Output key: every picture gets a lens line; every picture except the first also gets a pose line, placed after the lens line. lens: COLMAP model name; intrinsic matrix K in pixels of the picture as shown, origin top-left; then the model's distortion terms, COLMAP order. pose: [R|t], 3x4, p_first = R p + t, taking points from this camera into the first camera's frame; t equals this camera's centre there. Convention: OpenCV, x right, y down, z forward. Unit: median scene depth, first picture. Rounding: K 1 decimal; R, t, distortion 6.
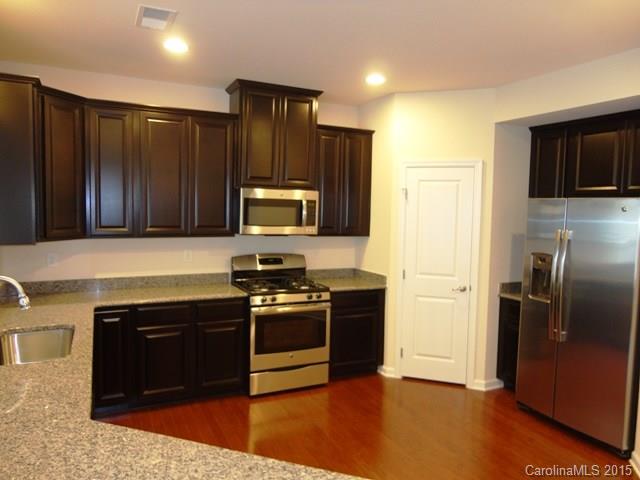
lens RADIAL K [[469.2, 0, 319.9], [0, 469.2, 239.7], [0, 0, 1]] dist [-0.007960, 0.001080]
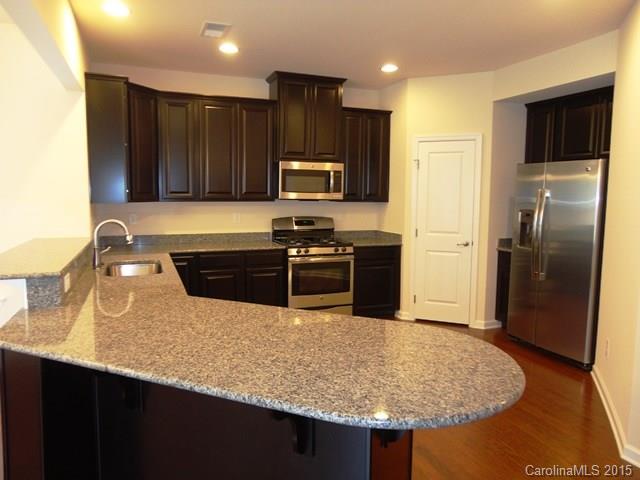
lens RADIAL K [[469.2, 0, 320.2], [0, 469.2, 239.3], [0, 0, 1]] dist [-0.007960, 0.001080]
pose [[0.996740, -0.004178, -0.080572, 0.034921], [0.006707, 0.999492, 0.031141, 0.055789], [0.080401, -0.031580, 0.996262, -0.213772]]
